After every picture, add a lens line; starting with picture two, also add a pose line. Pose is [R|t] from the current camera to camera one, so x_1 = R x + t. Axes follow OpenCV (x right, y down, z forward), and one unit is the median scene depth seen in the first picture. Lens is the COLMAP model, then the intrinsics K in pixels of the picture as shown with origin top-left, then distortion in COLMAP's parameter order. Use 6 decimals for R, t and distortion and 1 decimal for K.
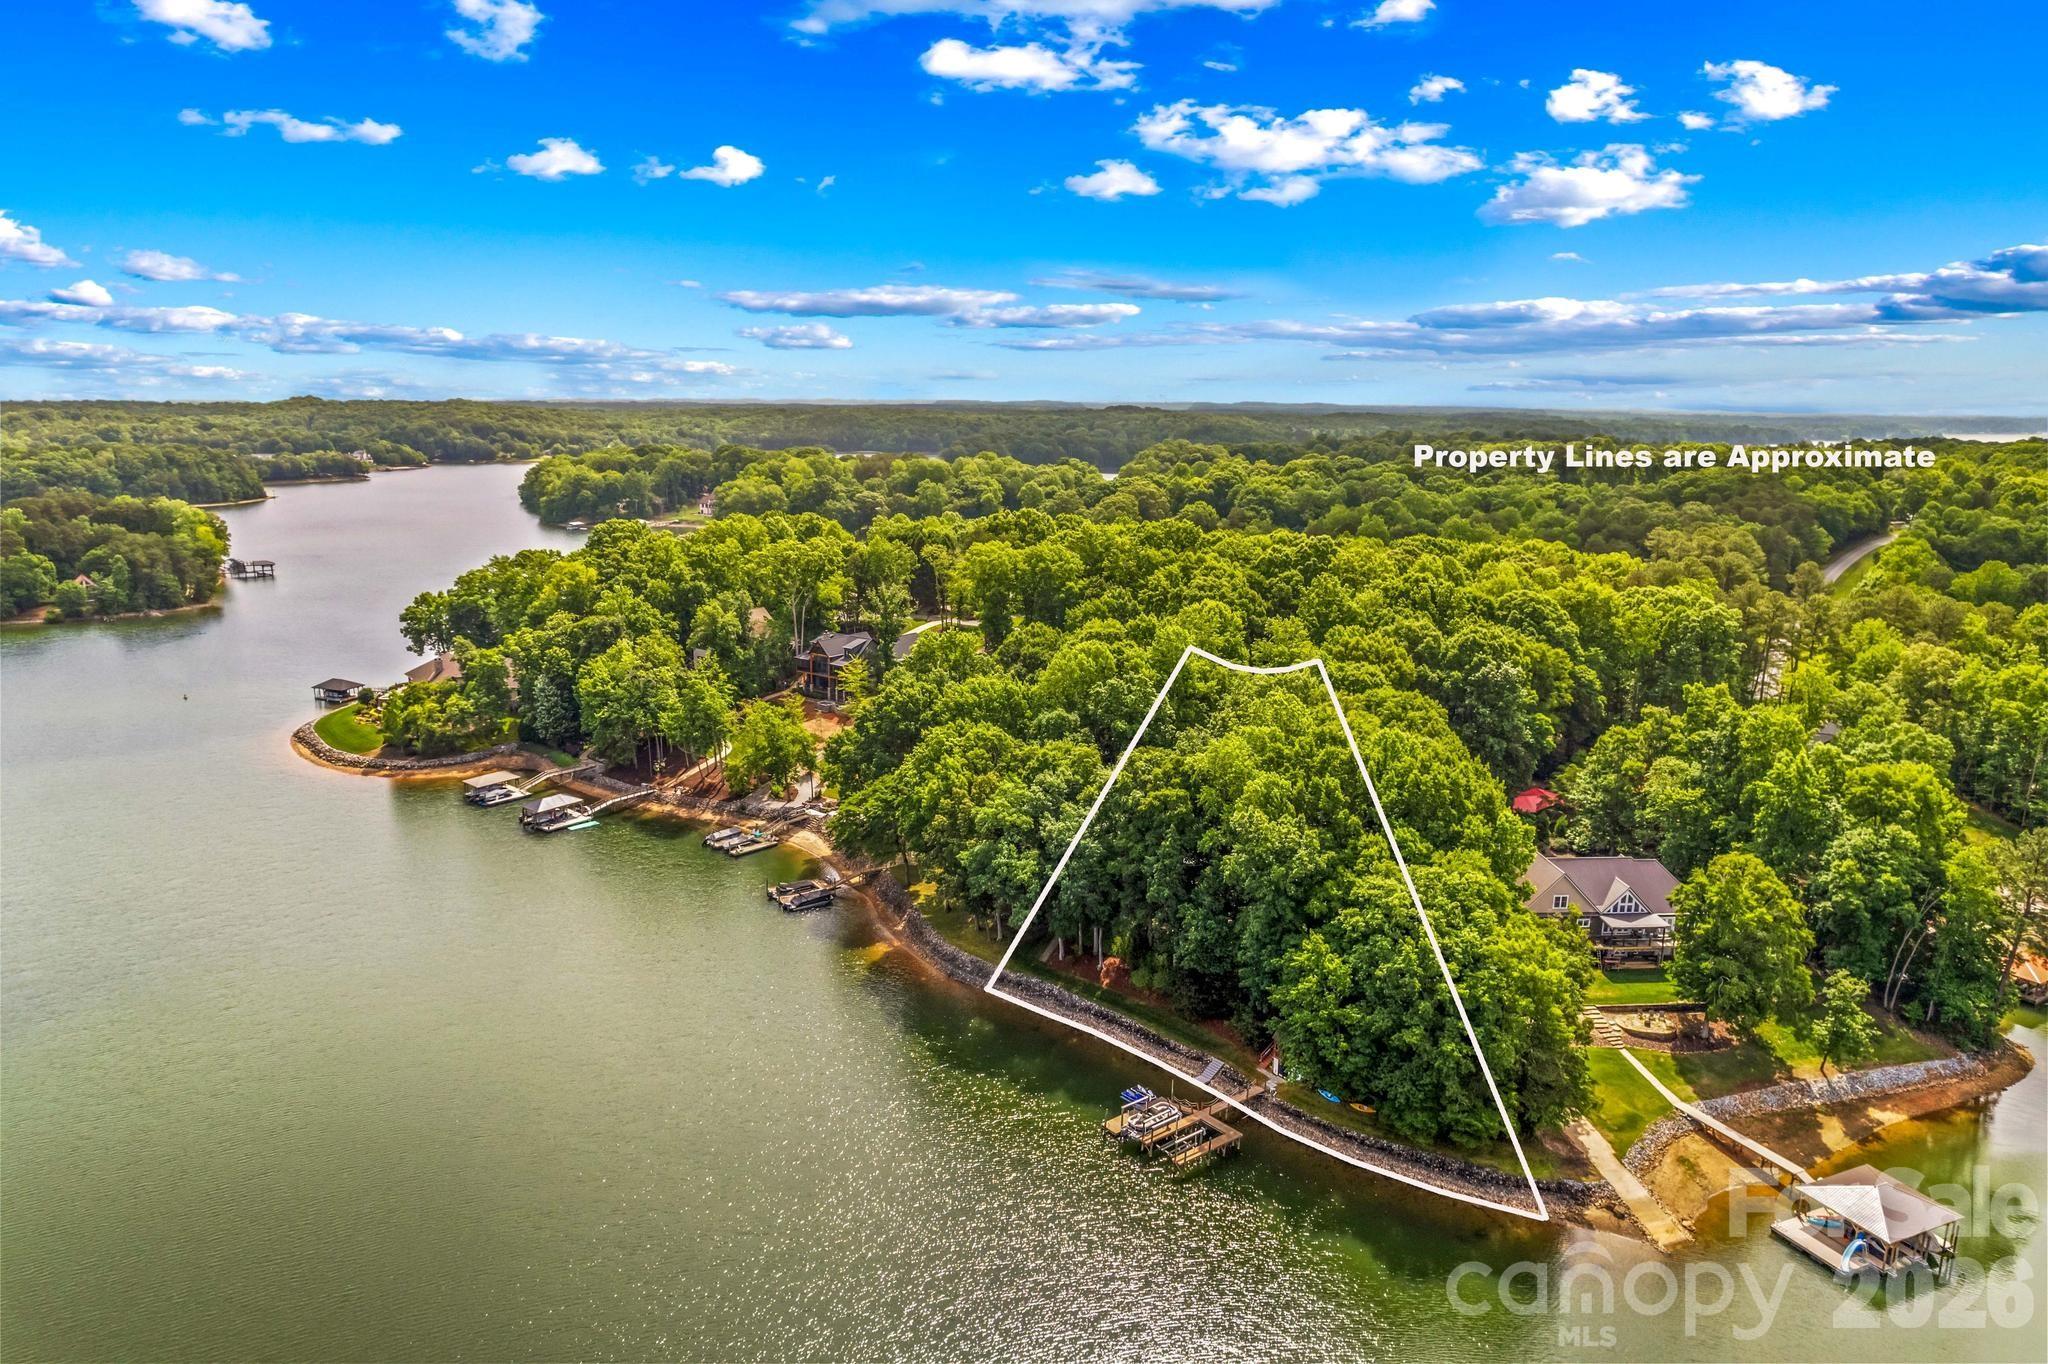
lens RADIAL K [[1329.3, 0, 1024.0], [0, 1329.3, 682.0], [0, 0, 1]] dist [-0.085577, 0.085879]
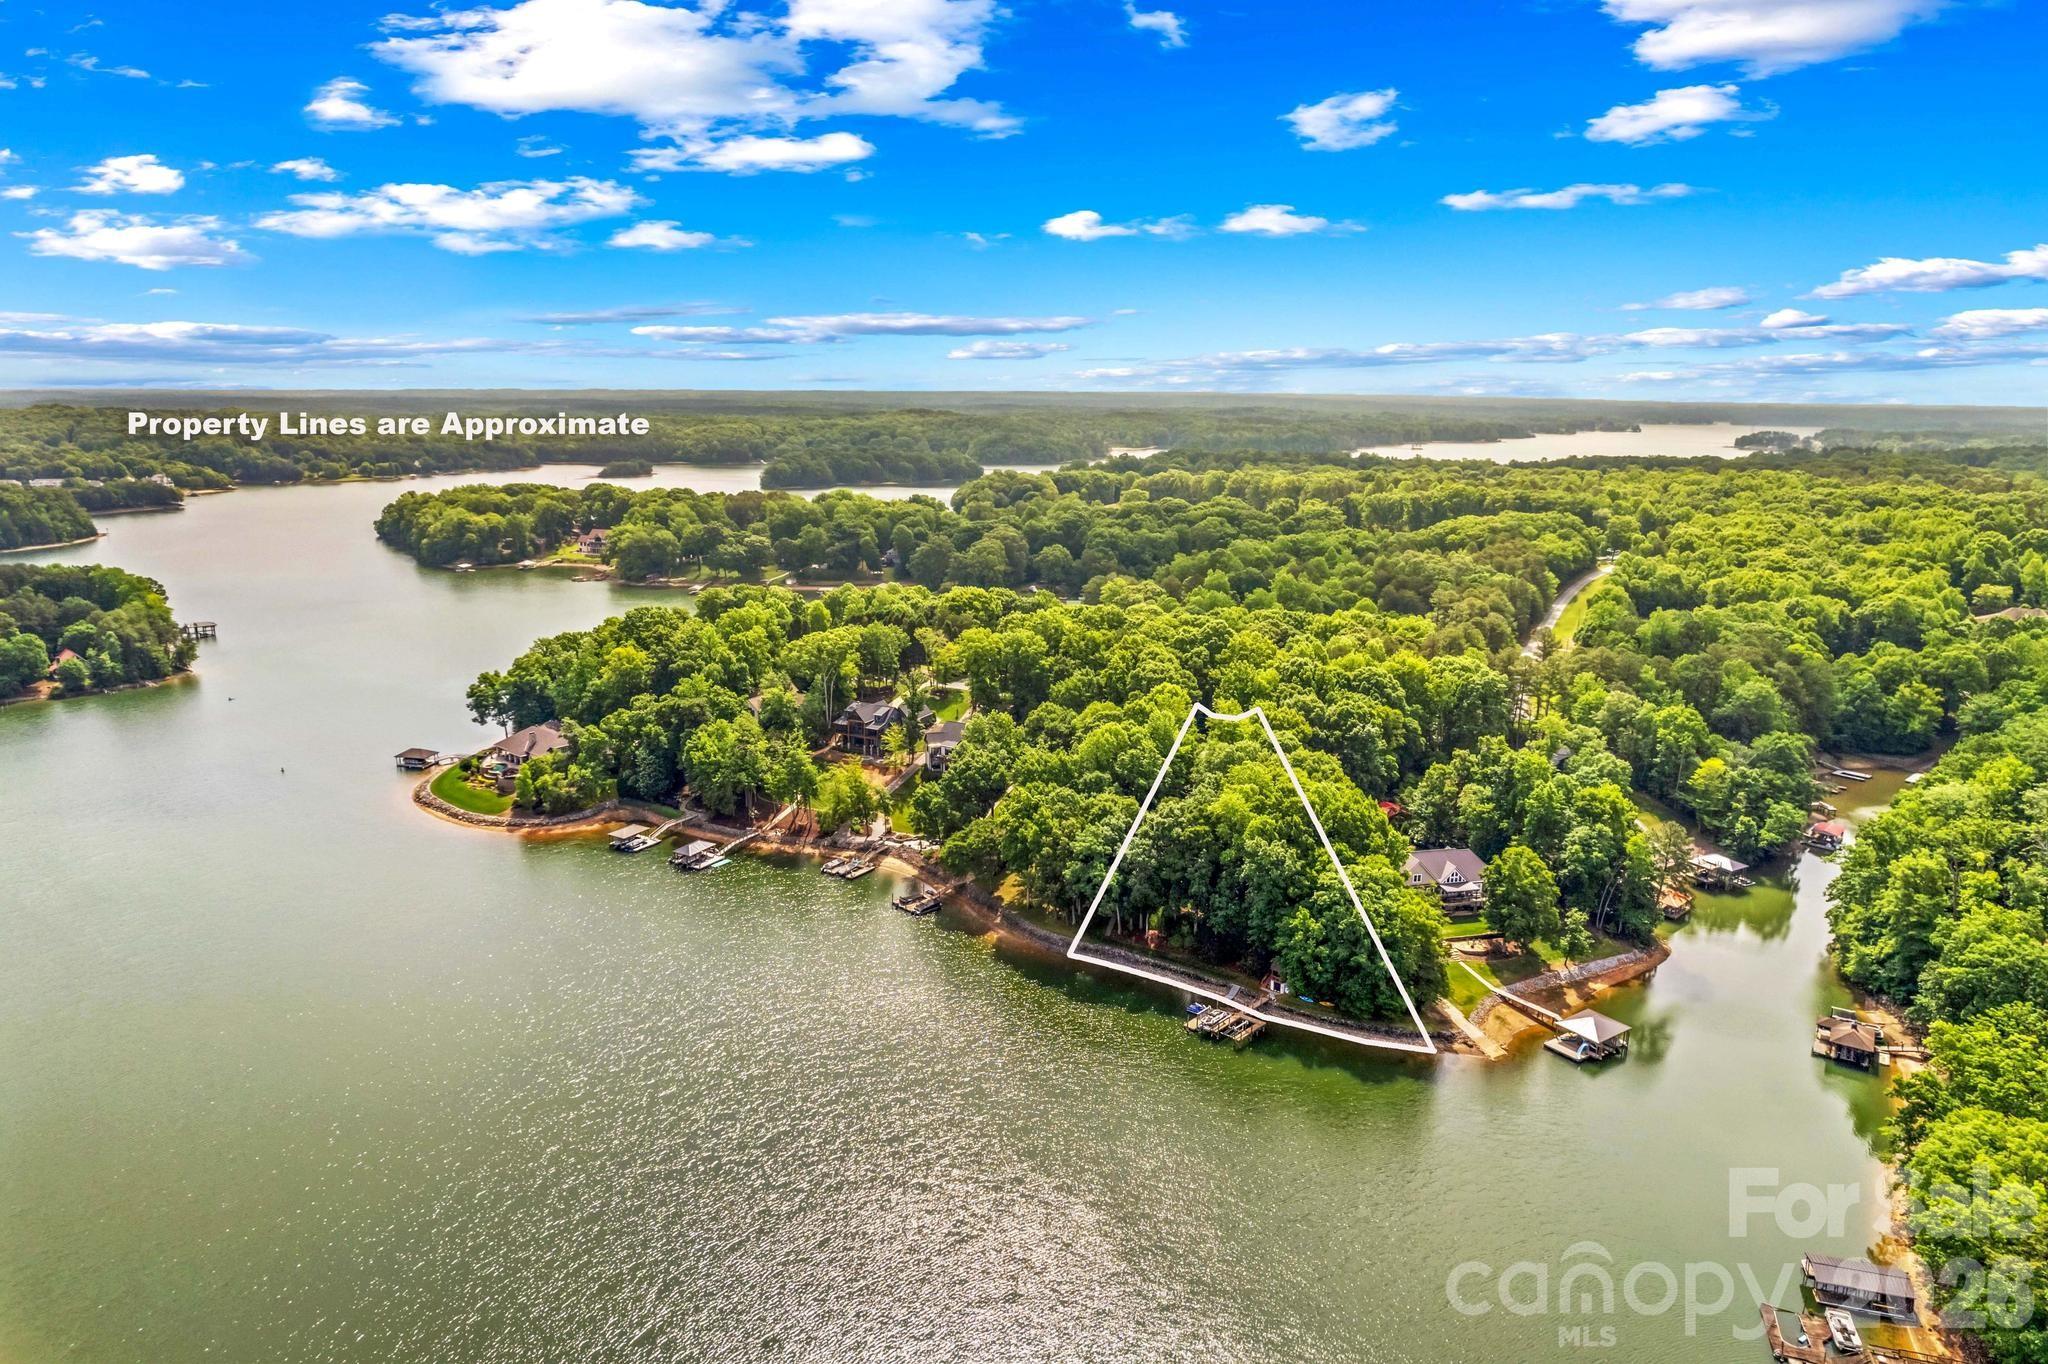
lens RADIAL K [[1346.9, 0, 1017.0], [0, 1346.9, 685.2], [0, 0, 1]] dist [-0.044769, 0.002212]
pose [[0.984659, -0.039085, 0.170056, -0.340997], [0.035882, 0.999117, 0.021871, -0.122165], [-0.170761, -0.015433, 0.985192, -0.538204]]
